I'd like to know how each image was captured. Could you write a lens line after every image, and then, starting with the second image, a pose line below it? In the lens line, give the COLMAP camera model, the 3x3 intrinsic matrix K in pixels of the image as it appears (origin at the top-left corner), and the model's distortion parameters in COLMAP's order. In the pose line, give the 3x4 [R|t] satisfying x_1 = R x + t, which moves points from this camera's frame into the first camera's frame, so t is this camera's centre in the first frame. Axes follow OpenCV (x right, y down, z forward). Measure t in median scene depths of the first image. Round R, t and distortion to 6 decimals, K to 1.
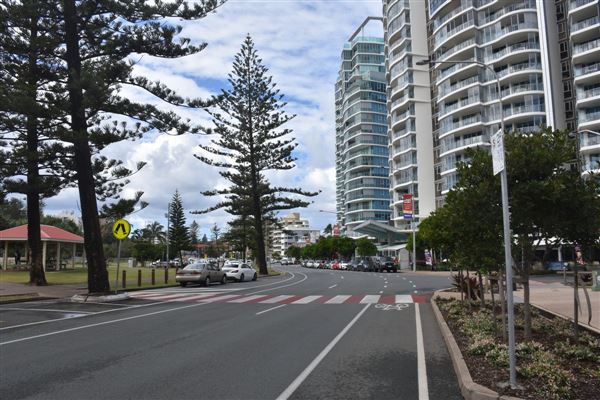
lens RADIAL K [[468.6, 0, 296.7], [0, 468.6, 202.6], [0, 0, 1]] dist [-0.149296, 0.107124]
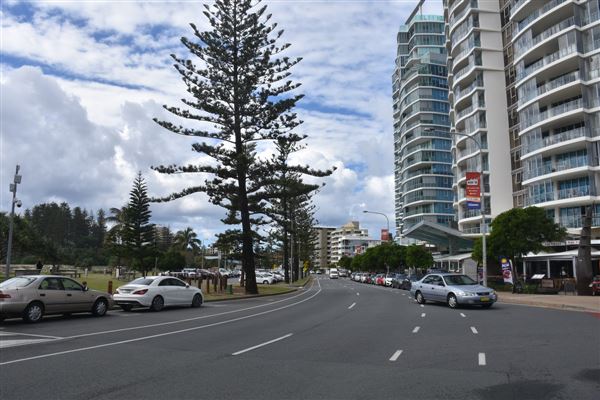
lens RADIAL K [[468.6, 0, 296.7], [0, 468.6, 202.6], [0, 0, 1]] dist [-0.149296, 0.107124]
pose [[0.989859, -0.004498, -0.141984, 0.052259], [0.001018, 0.999697, -0.024577, 0.023431], [0.142051, 0.024183, 0.989564, 0.201858]]
